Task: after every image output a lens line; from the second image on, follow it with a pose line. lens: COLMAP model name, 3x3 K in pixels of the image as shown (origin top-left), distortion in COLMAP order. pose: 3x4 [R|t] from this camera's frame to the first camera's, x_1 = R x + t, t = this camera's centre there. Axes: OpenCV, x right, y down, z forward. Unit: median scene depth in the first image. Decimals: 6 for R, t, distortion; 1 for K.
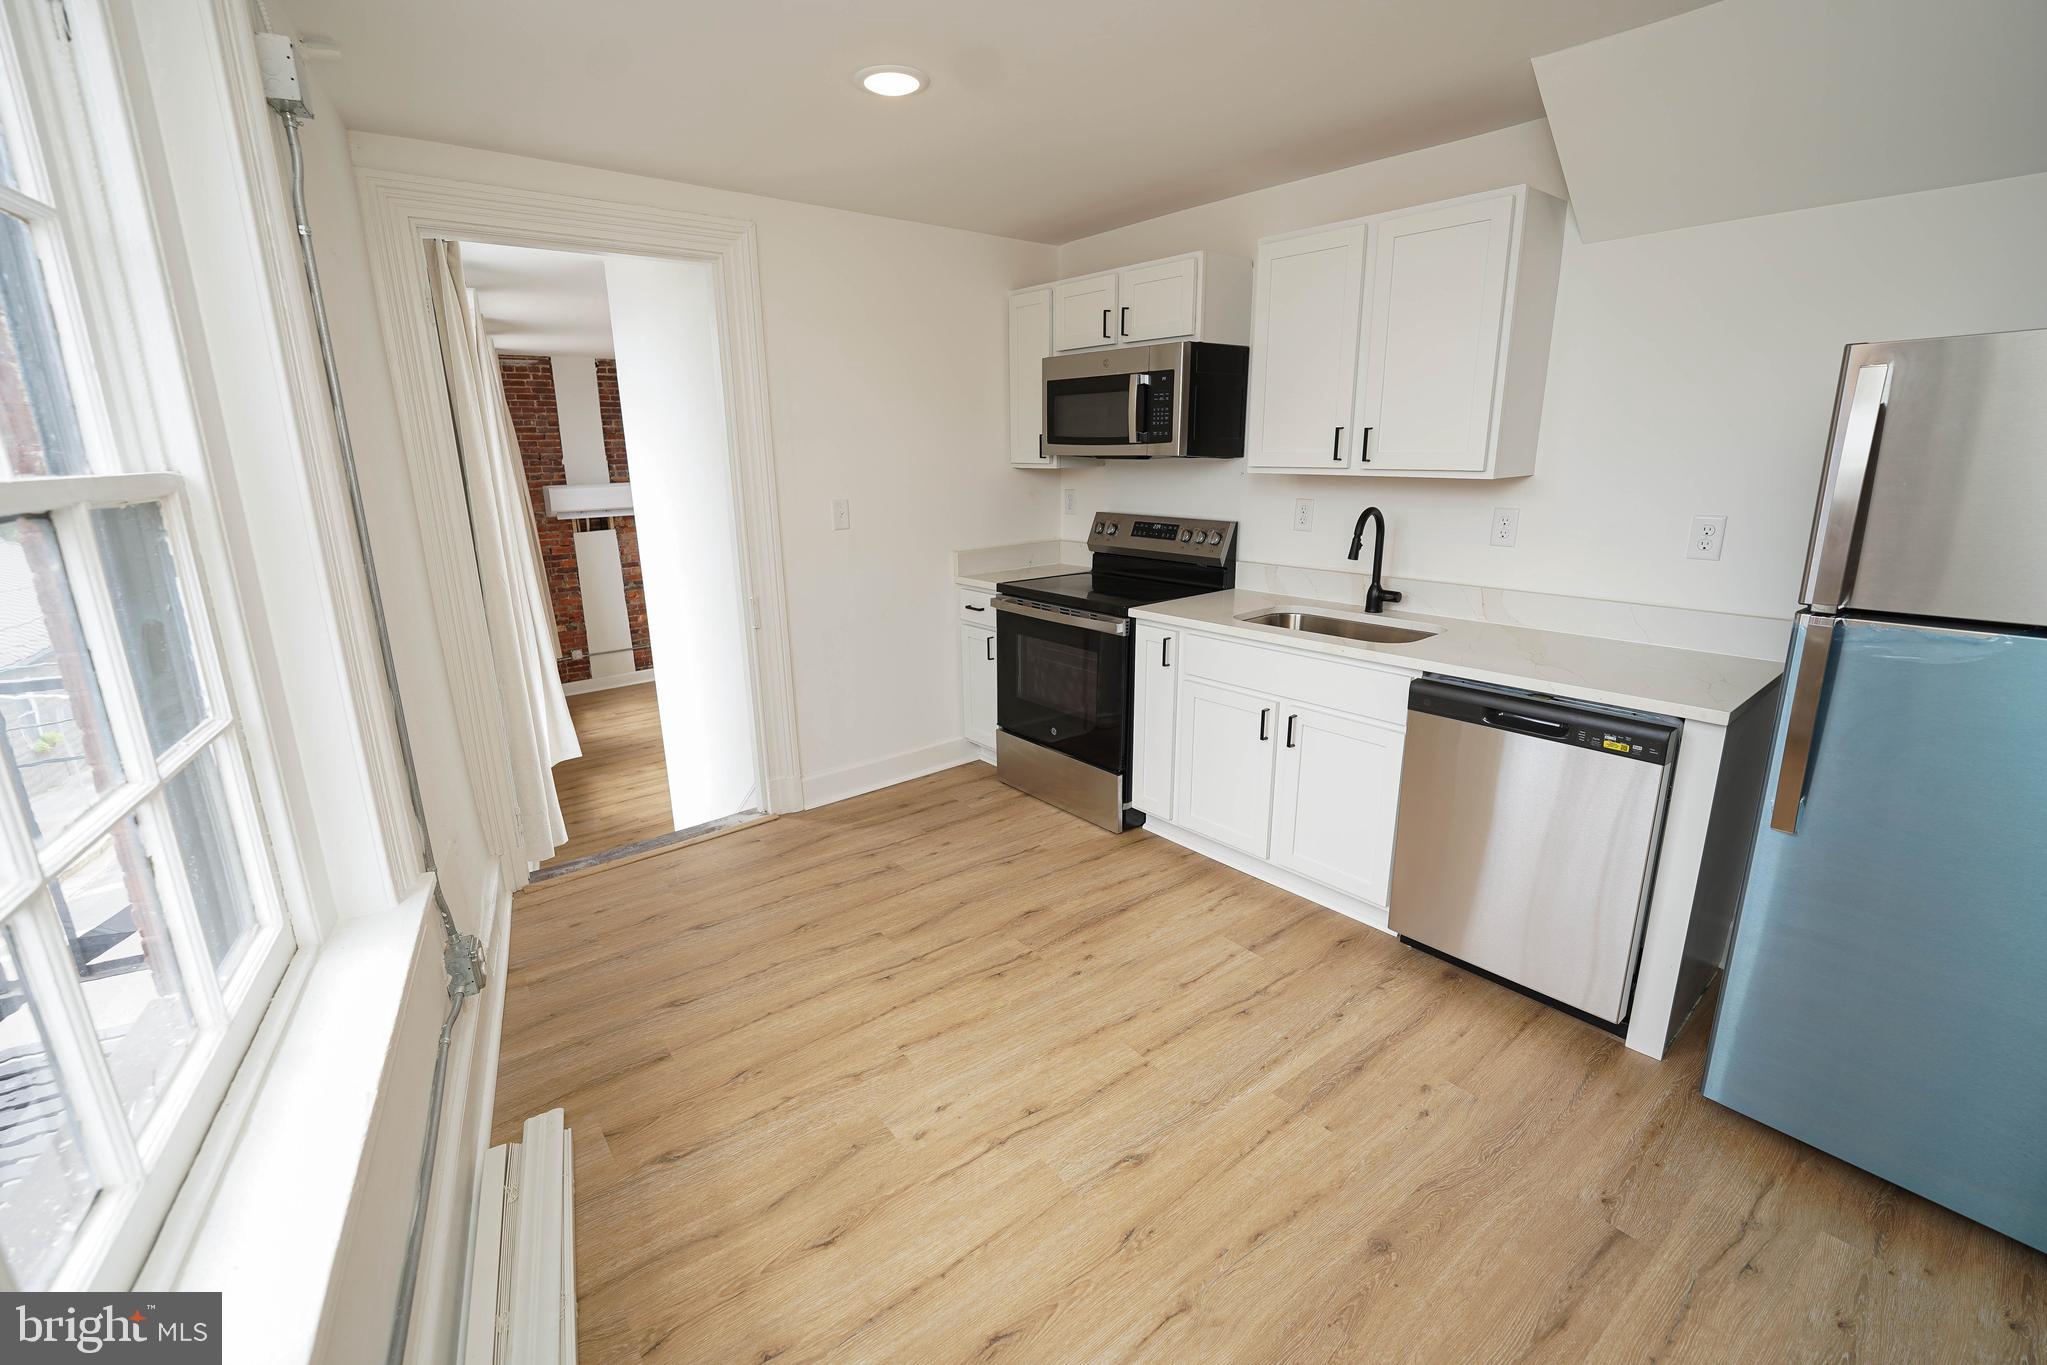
lens RADIAL K [[886.8, 0, 1008.4], [0, 886.8, 679.2], [0, 0, 1]] dist [-0.030352, 0.004317]
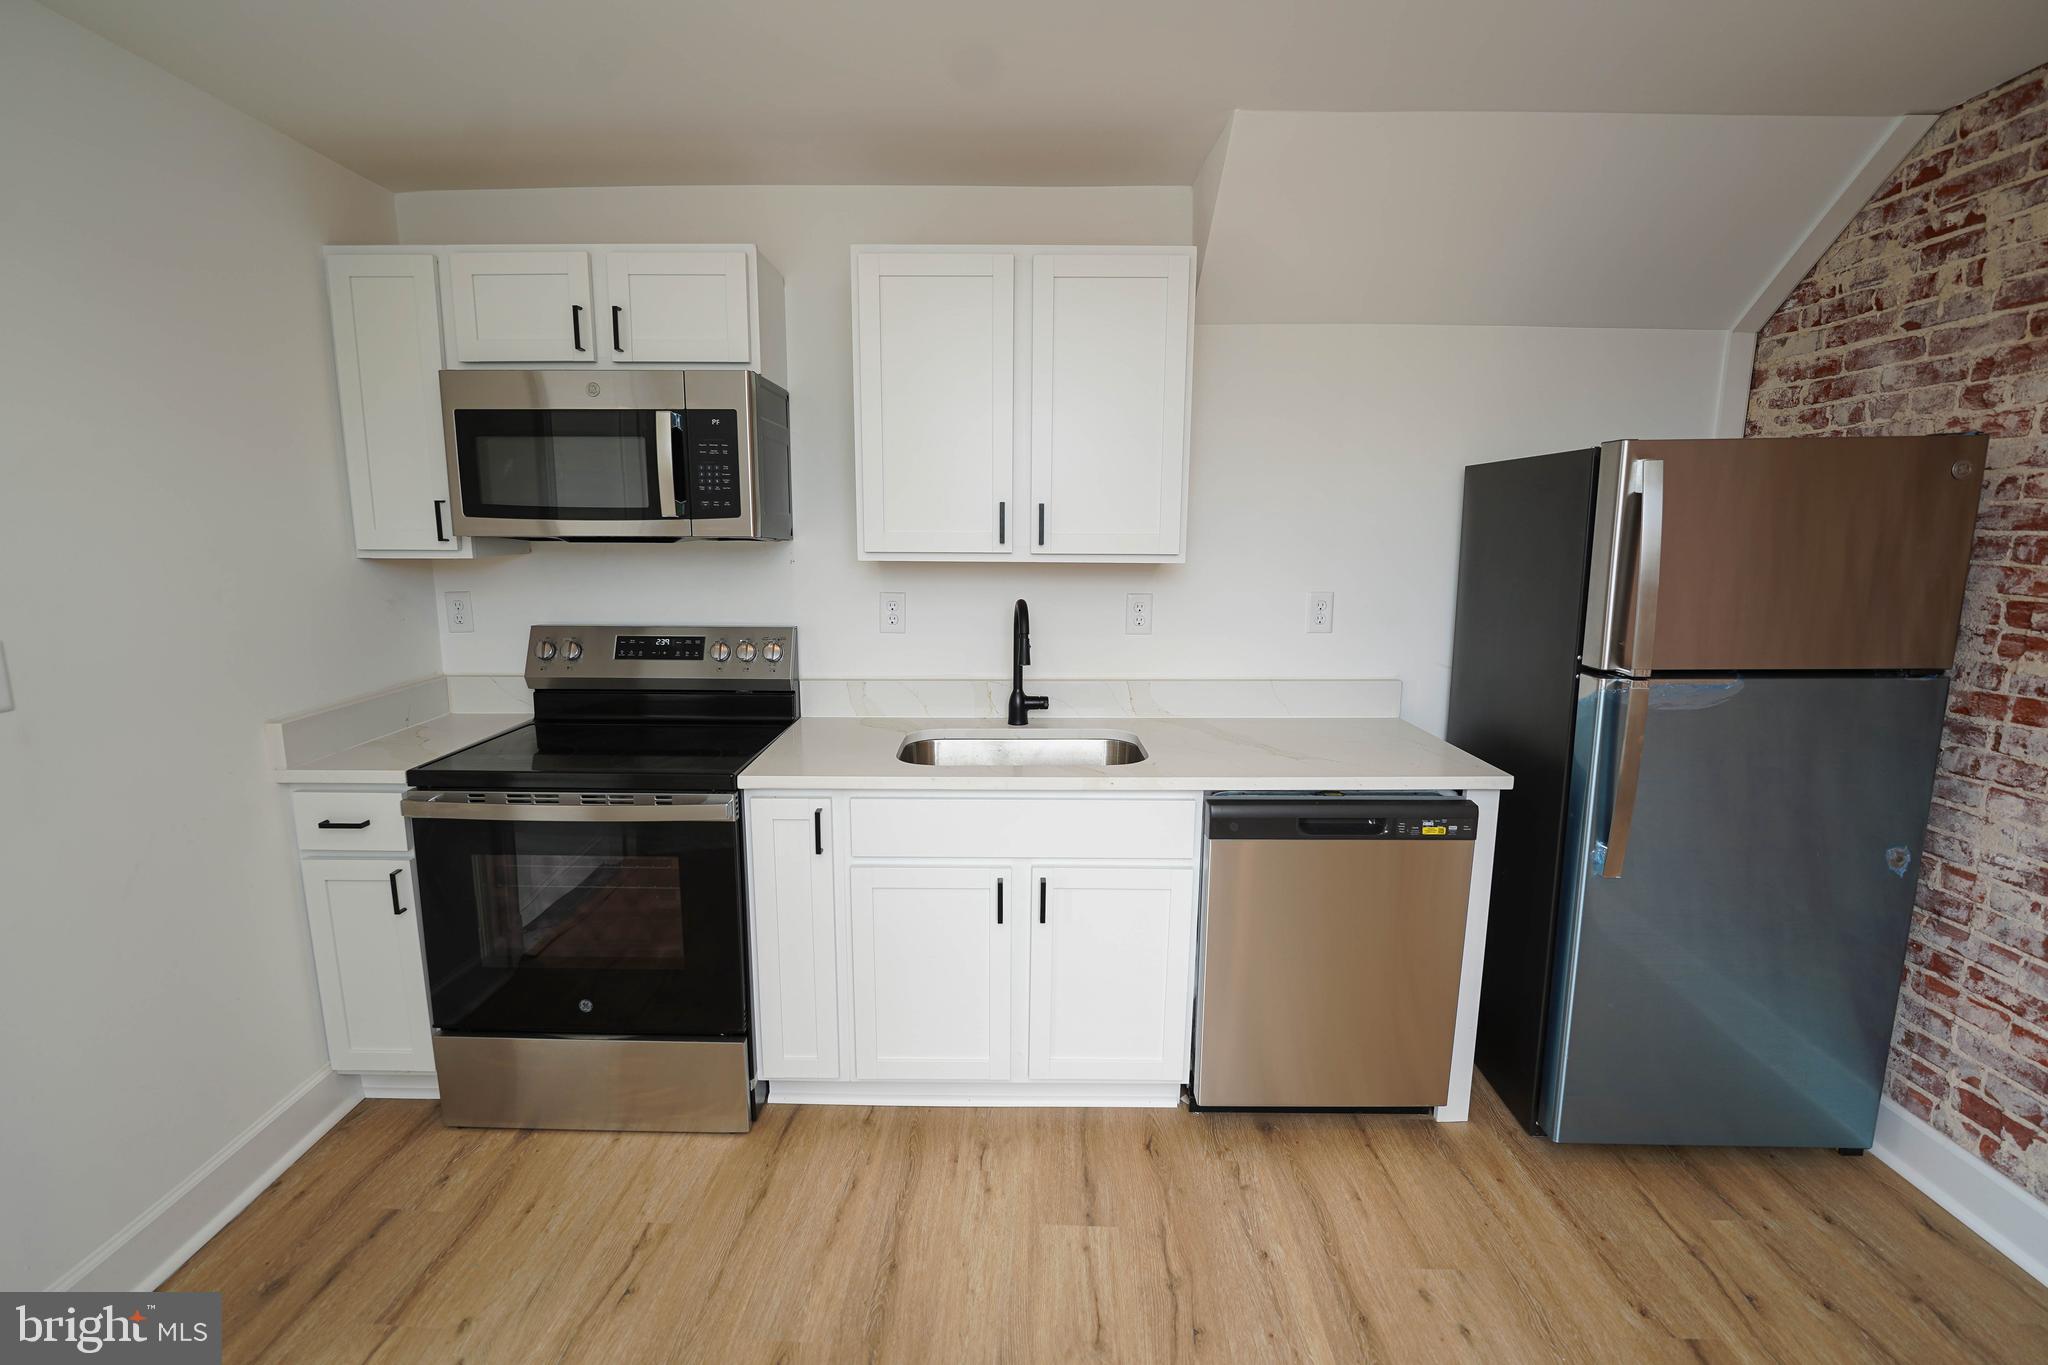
lens RADIAL K [[912.9, 0, 1010.9], [0, 912.9, 675.4], [0, 0, 1]] dist [-0.027516, 0.006208]
pose [[0.633987, -0.110524, 0.765405, -0.237185], [0.184970, 0.982679, -0.011313, -0.112179], [-0.750897, 0.148749, 0.643450, 0.450737]]
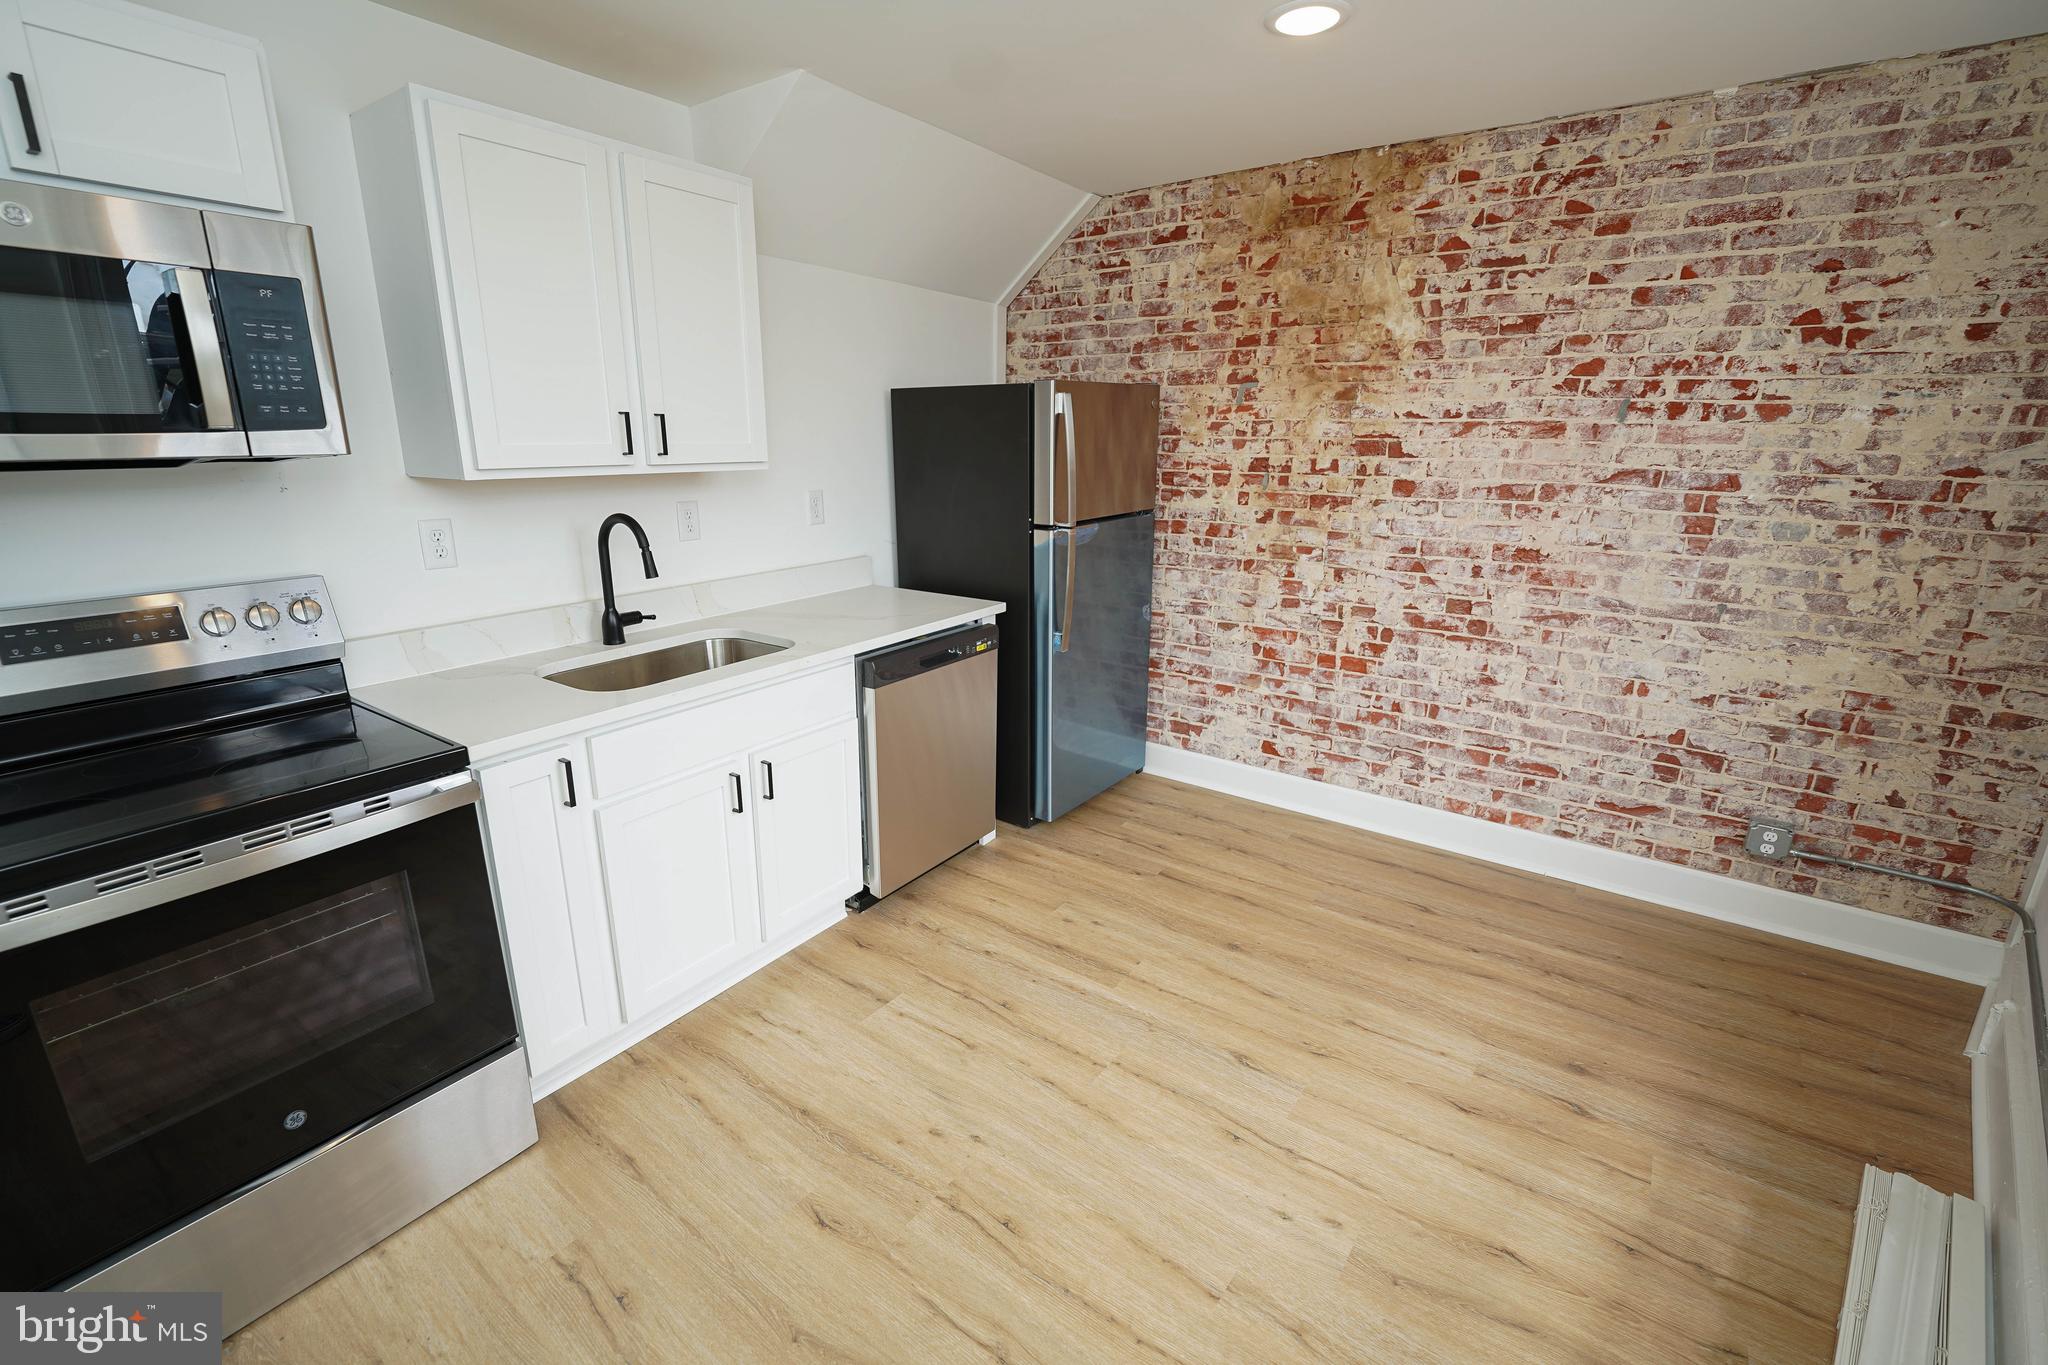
lens RADIAL K [[872.6, 0, 1012.8], [0, 872.6, 673.2], [0, 0, 1]] dist [-0.020892, 0.000674]
pose [[-0.277994, -0.240283, 0.930045, -0.433774], [0.246336, 0.917998, 0.310802, -0.208629], [-0.928460, 0.315504, -0.196008, 0.827266]]
